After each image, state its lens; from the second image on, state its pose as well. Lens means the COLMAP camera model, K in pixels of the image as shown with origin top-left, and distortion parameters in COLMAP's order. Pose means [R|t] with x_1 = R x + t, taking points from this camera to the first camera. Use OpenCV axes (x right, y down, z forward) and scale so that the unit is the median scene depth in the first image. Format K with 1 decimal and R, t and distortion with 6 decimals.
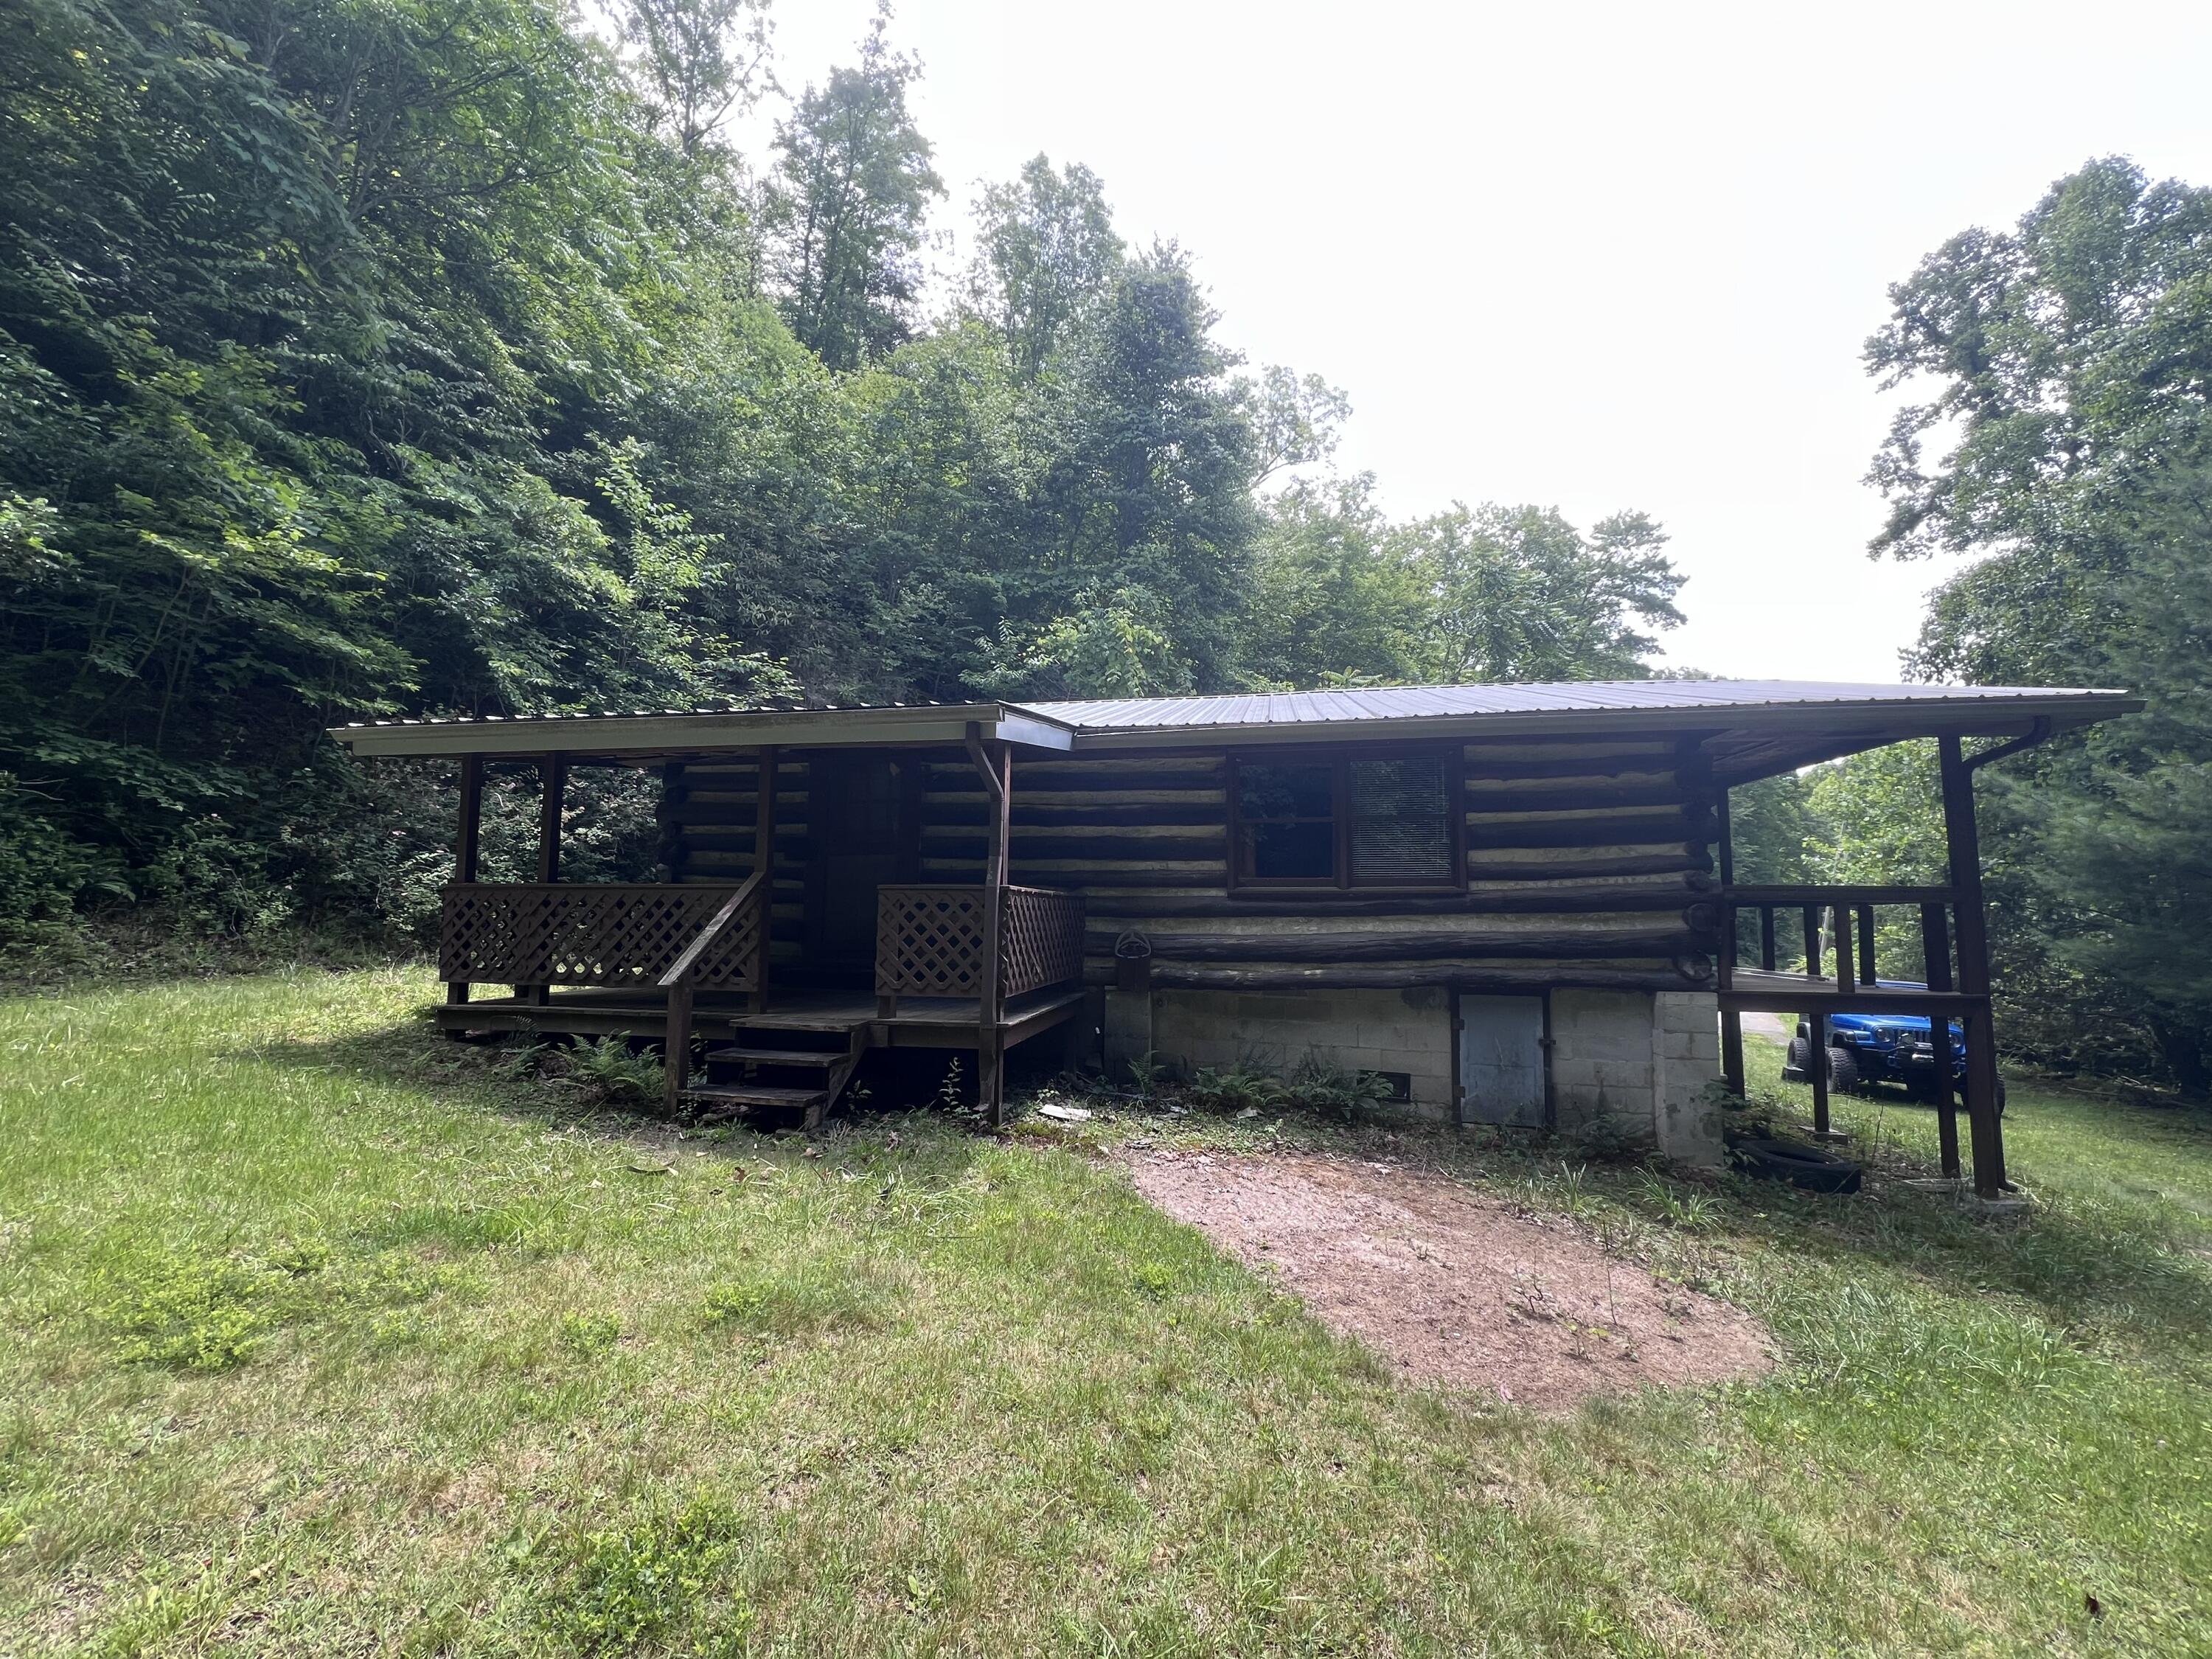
lens RADIAL K [[882.8, 0, 1107.9], [0, 882.8, 831.2], [0, 0, 1]] dist [-0.000760, 0.000532]
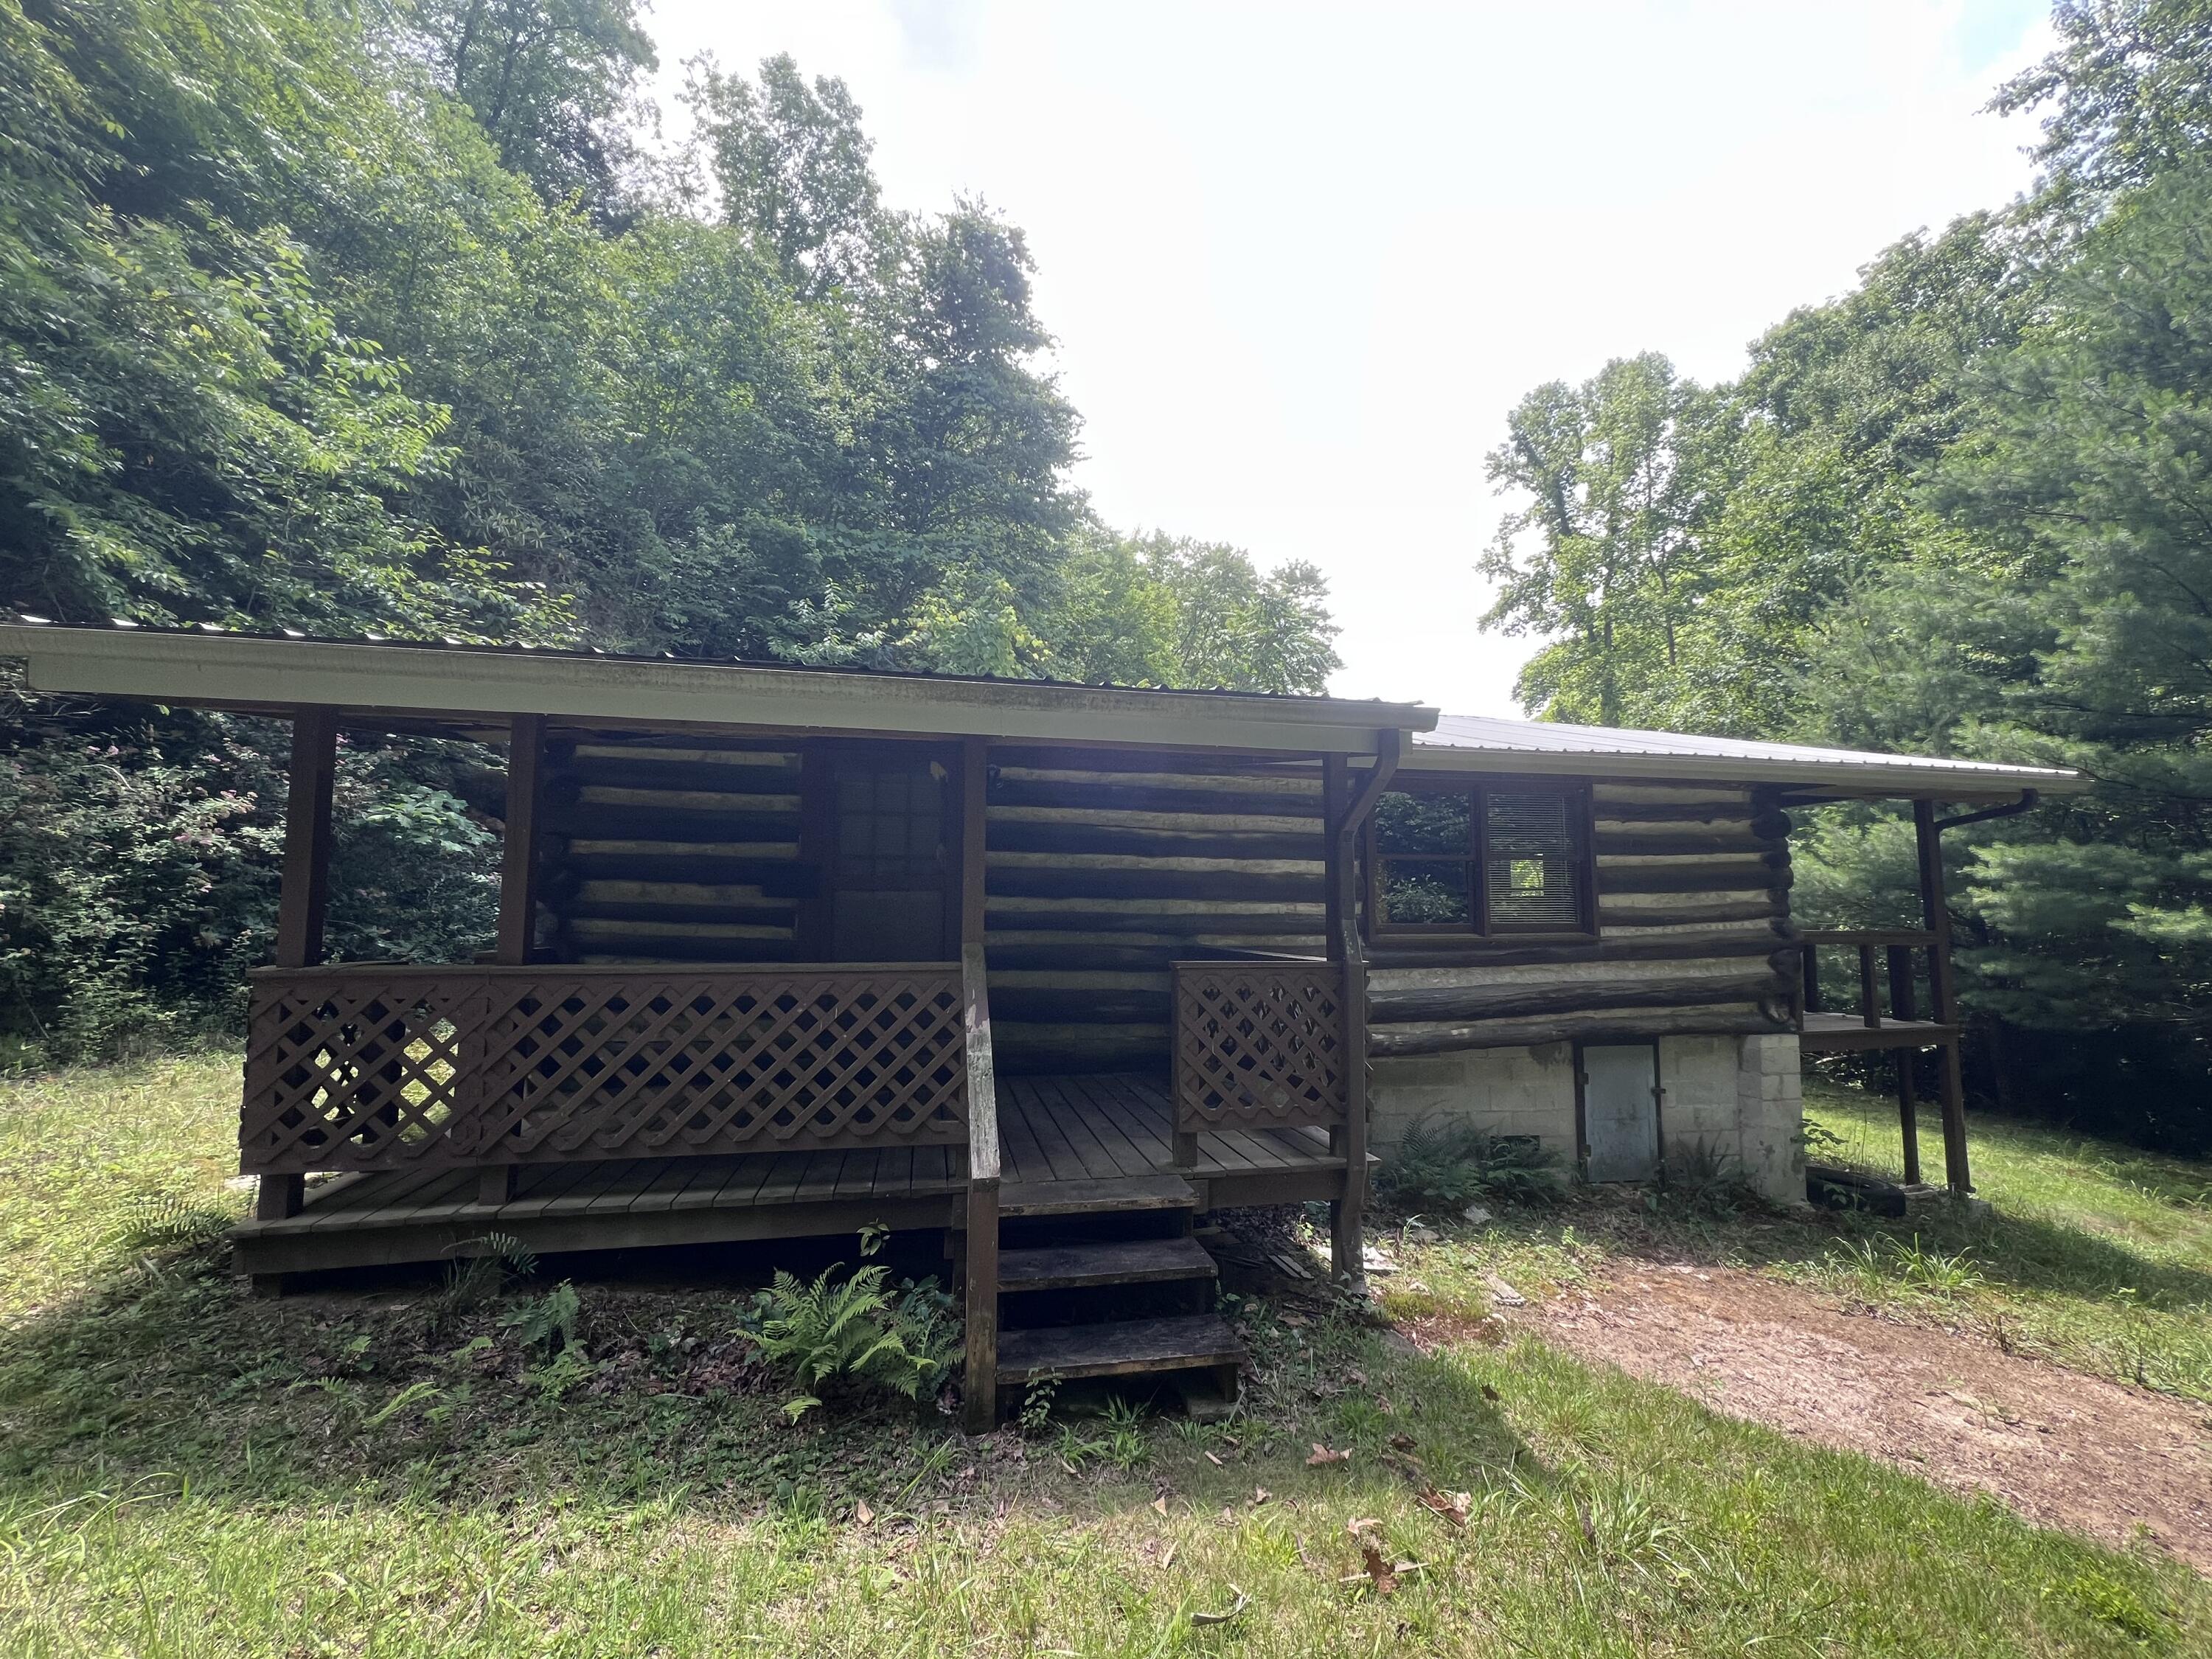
lens RADIAL K [[882.1, 0, 1110.8], [0, 882.1, 833.8], [0, 0, 1]] dist [-0.001020, 0.000422]
pose [[0.923159, 0.030444, 0.383212, -0.289986], [-0.031371, 0.999500, -0.003831, -0.015642], [-0.383137, -0.008485, 0.923653, 0.213989]]
